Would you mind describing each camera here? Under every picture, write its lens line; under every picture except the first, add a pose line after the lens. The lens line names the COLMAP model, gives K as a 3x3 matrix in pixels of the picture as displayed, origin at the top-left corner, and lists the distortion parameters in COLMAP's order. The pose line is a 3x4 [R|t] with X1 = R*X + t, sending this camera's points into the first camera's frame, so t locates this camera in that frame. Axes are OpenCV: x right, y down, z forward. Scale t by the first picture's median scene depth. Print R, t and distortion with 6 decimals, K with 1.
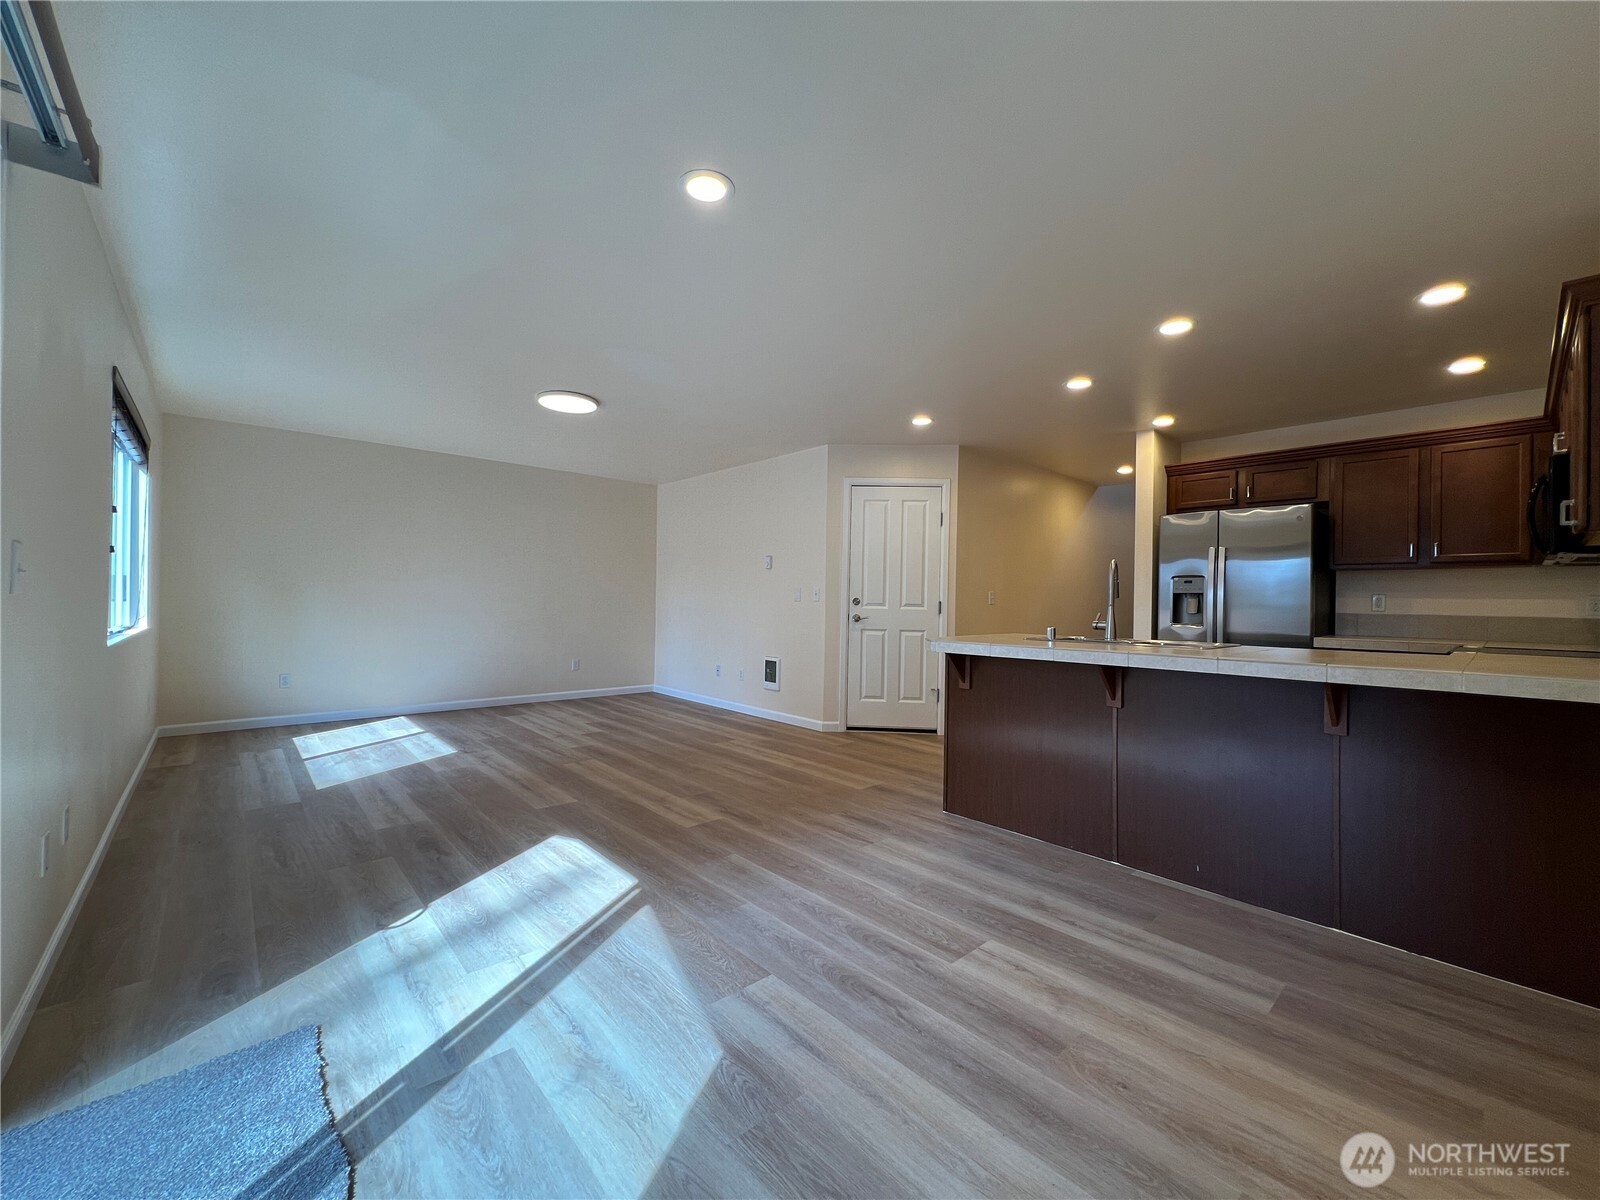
lens RADIAL K [[639.6, 0, 786.5], [0, 639.6, 598.5], [0, 0, 1]] dist [-0.006315, 0.001608]
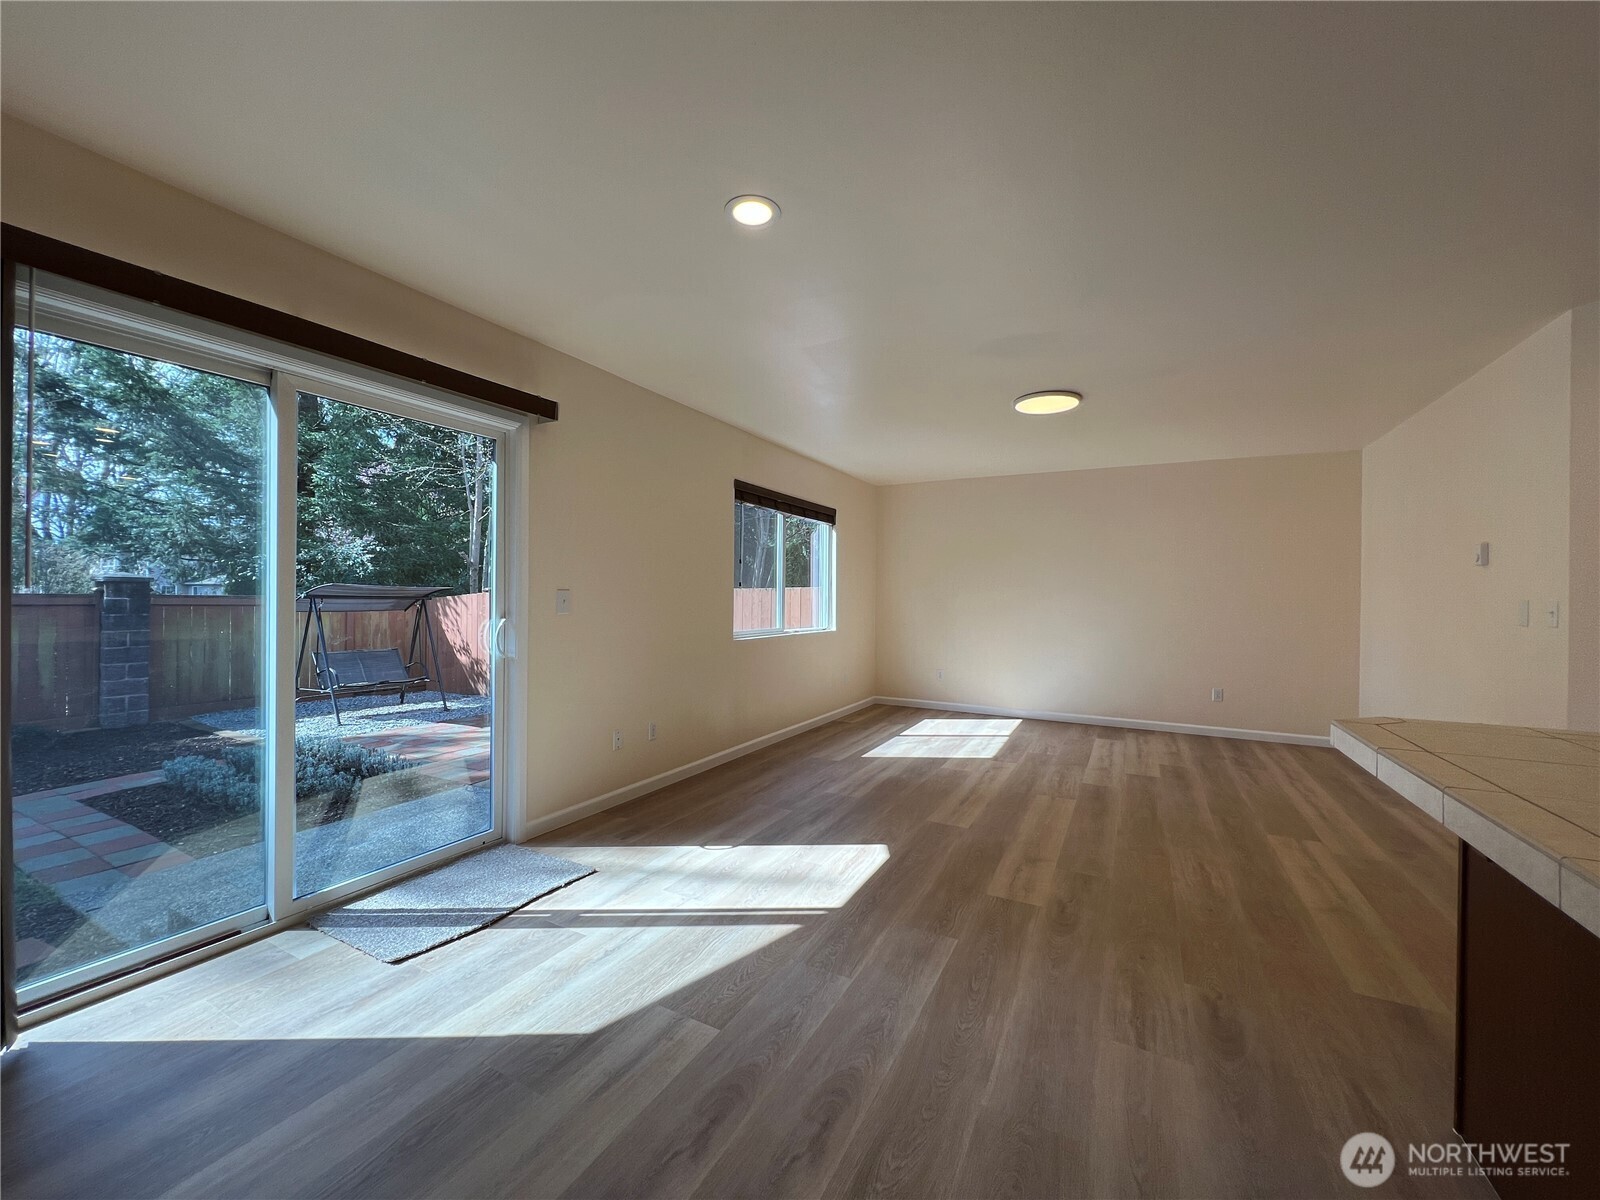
lens RADIAL K [[639.6, 0, 799.9], [0, 639.6, 593.7], [0, 0, 1]] dist [-0.006315, 0.001608]
pose [[0.349872, -0.013713, -0.936697, 0.559872], [-0.004881, 0.999853, -0.016460, -0.021270], [0.936785, 0.010331, 0.349753, 0.484014]]
